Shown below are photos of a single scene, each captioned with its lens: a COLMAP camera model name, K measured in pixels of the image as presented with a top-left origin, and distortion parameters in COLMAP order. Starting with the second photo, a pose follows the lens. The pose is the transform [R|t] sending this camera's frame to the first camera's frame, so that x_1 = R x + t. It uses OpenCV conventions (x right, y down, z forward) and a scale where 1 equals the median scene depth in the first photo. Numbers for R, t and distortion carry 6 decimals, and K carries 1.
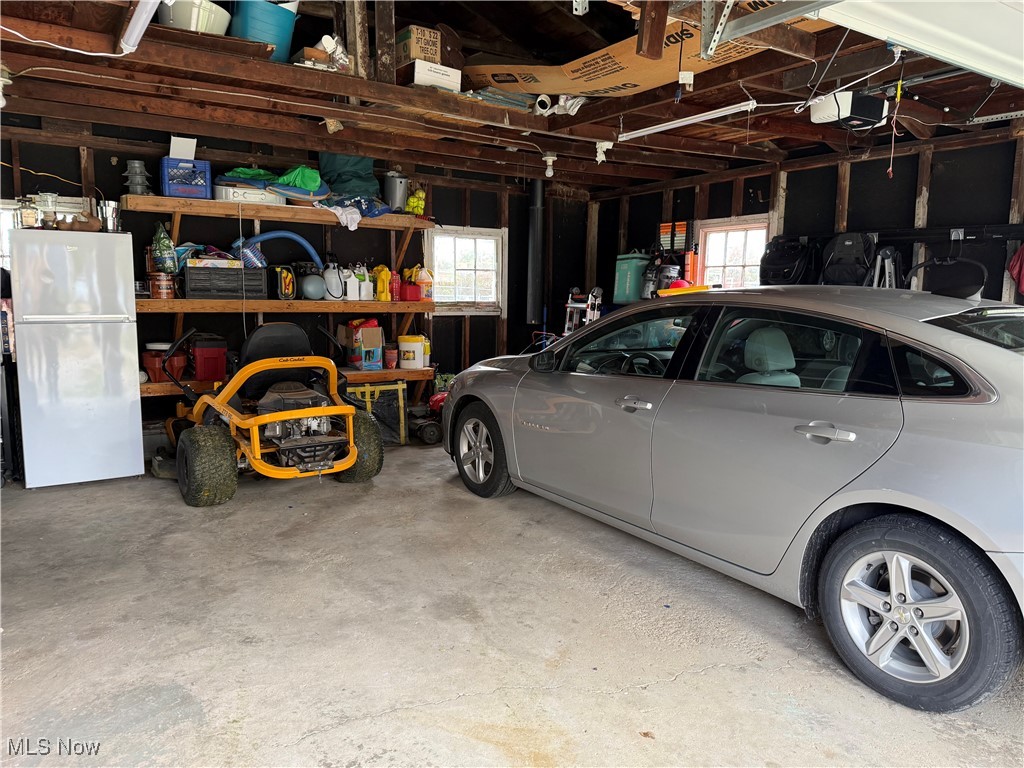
lens RADIAL K [[724.9, 0, 517.9], [0, 724.9, 389.1], [0, 0, 1]] dist [0.070562, -0.085391]
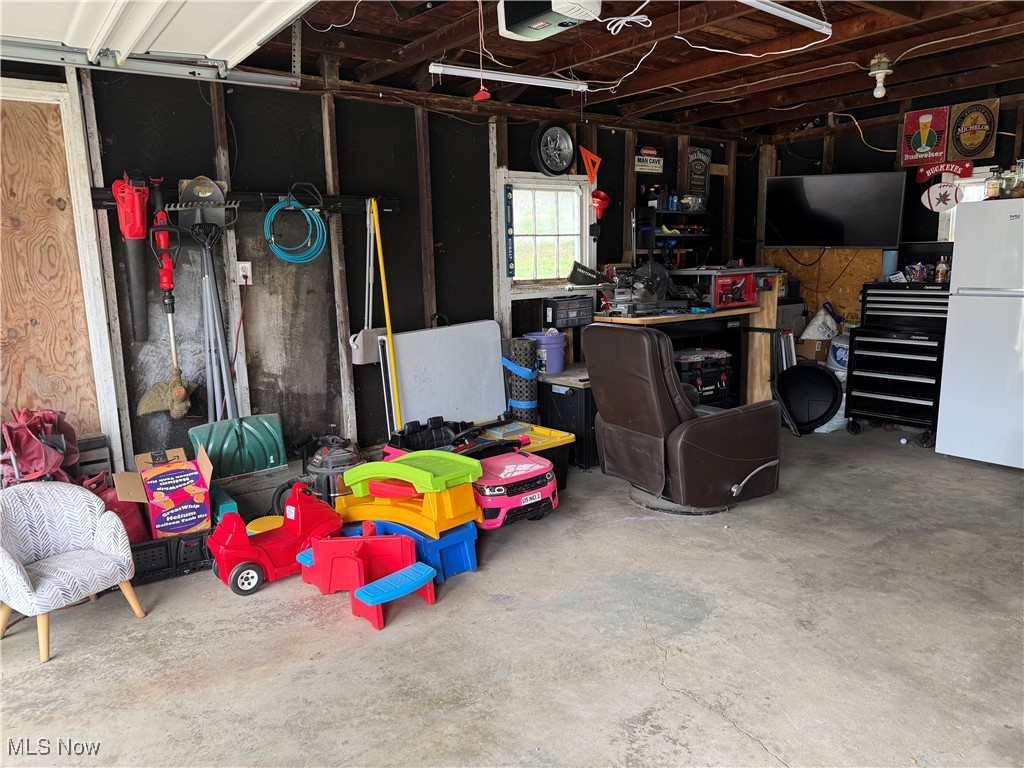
lens RADIAL K [[724.9, 0, 519.9], [0, 724.9, 382.6], [0, 0, 1]] dist [0.070562, -0.085391]
pose [[0.056078, 0.151972, -0.986793, 0.486247], [-0.118963, 0.982324, 0.144523, -0.068344], [0.991314, 0.109287, 0.073166, 0.454574]]
